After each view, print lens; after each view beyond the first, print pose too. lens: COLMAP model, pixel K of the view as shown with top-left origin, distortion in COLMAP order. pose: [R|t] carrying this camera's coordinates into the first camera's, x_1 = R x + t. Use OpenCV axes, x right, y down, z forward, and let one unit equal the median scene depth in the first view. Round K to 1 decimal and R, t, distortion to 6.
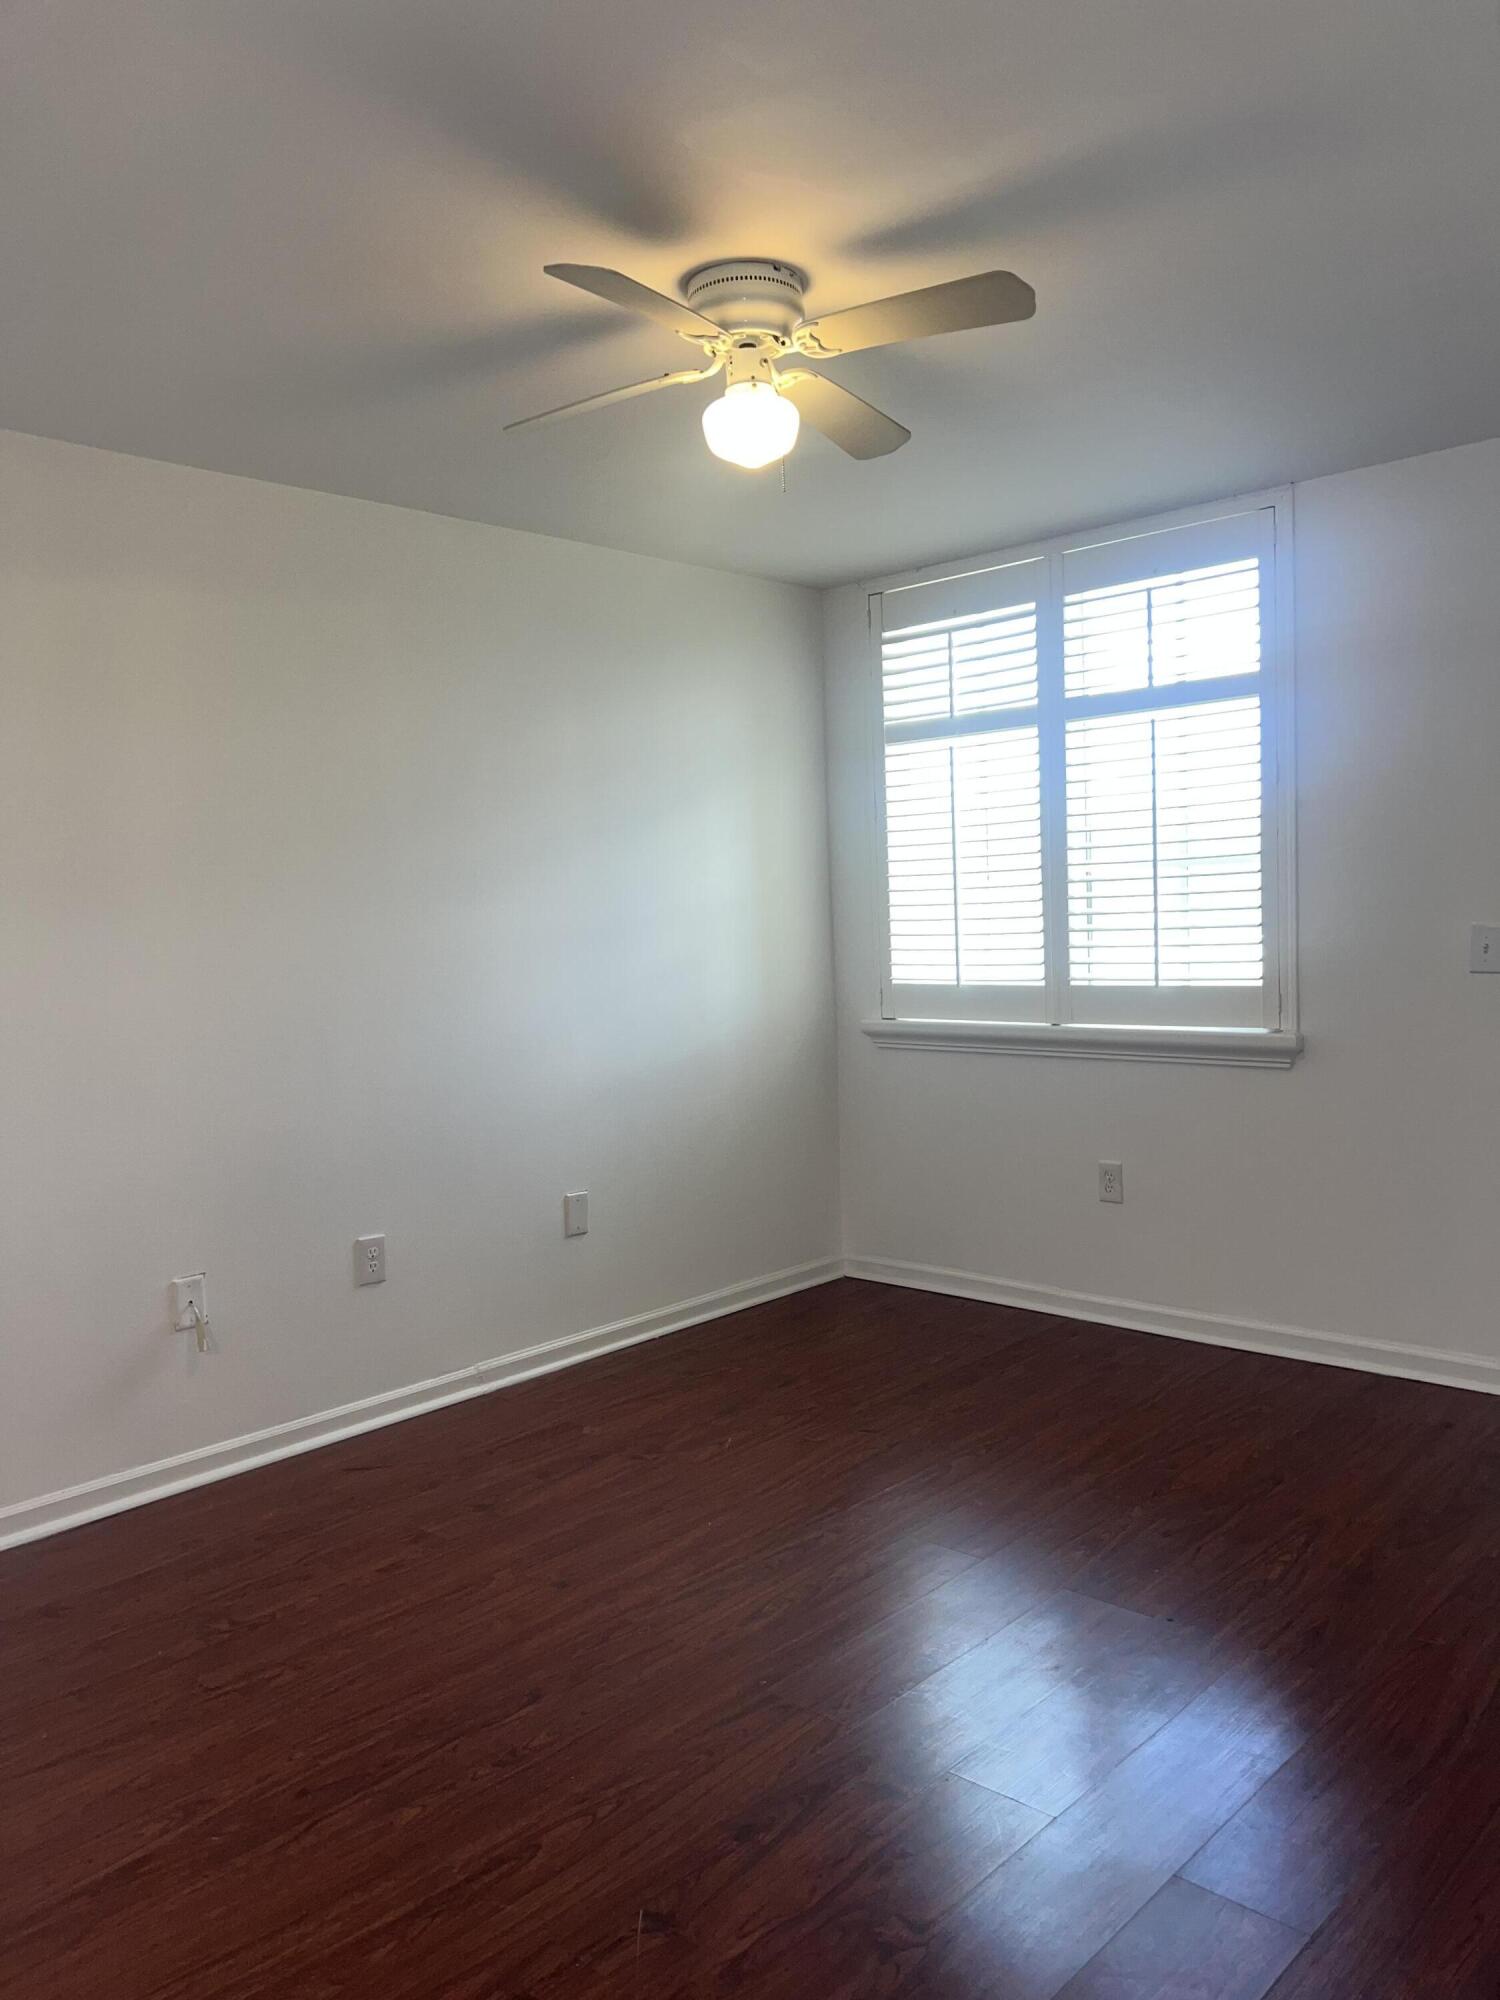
lens RADIAL K [[1506.3, 0, 756.9], [0, 1506.3, 1012.3], [0, 0, 1]] dist [0.068446, -0.083780]
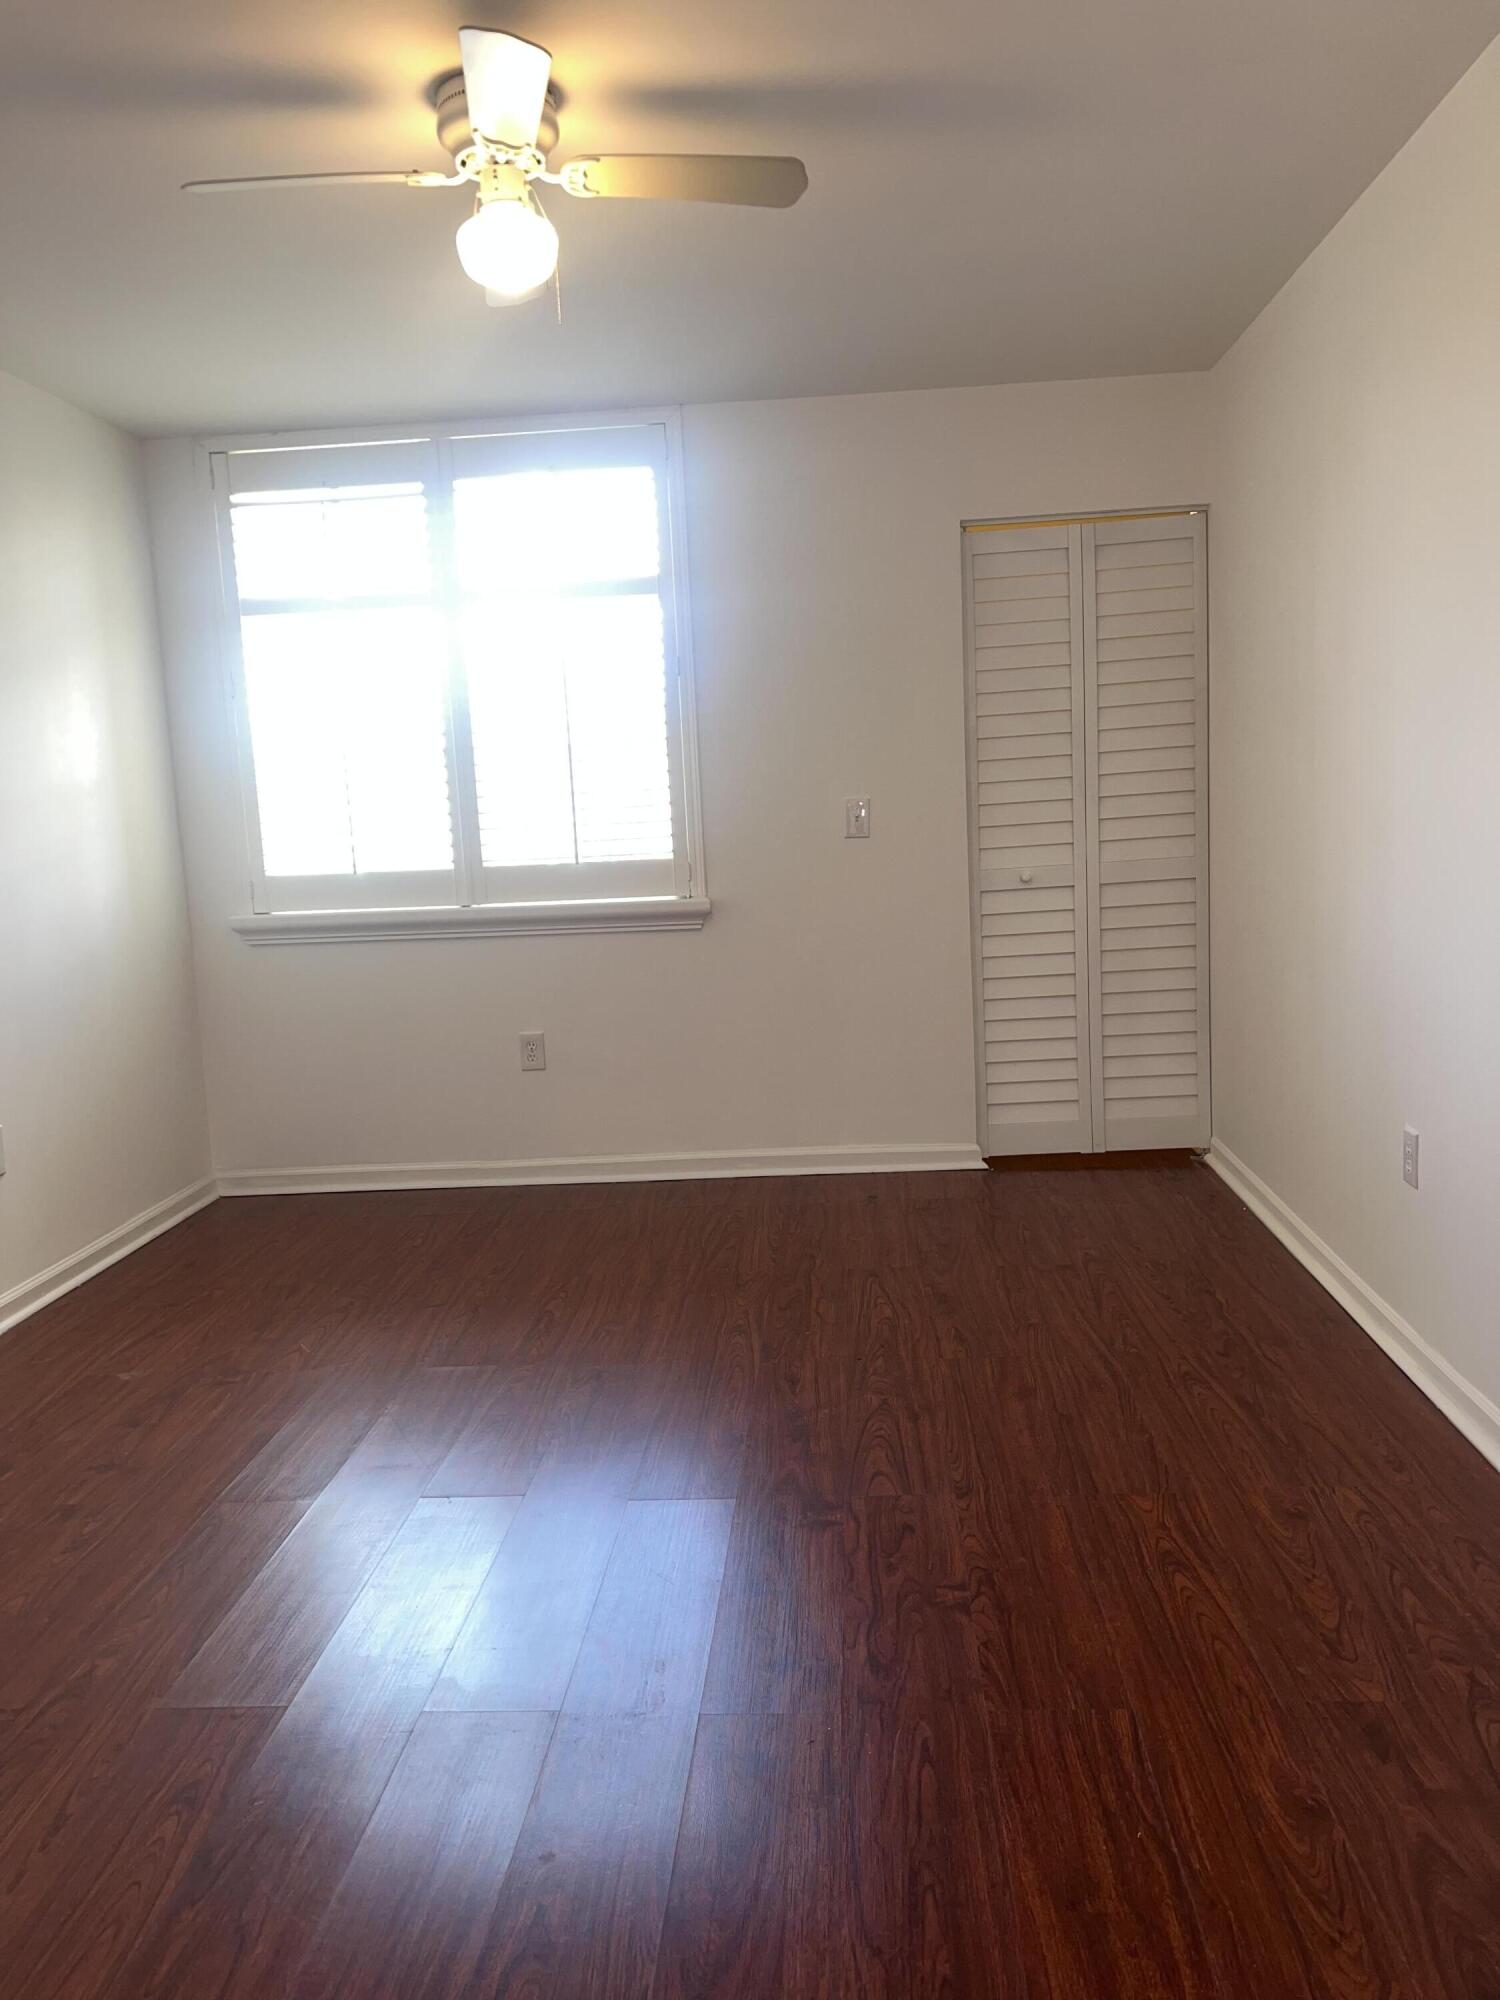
lens RADIAL K [[1506.3, 0, 752.5], [0, 1506.3, 1009.7], [0, 0, 1]] dist [0.068446, -0.083780]
pose [[0.780518, -0.085317, 0.619285, -0.298372], [0.061840, 0.996322, 0.059320, 0.029698], [-0.622068, -0.008004, 0.782923, 0.074653]]
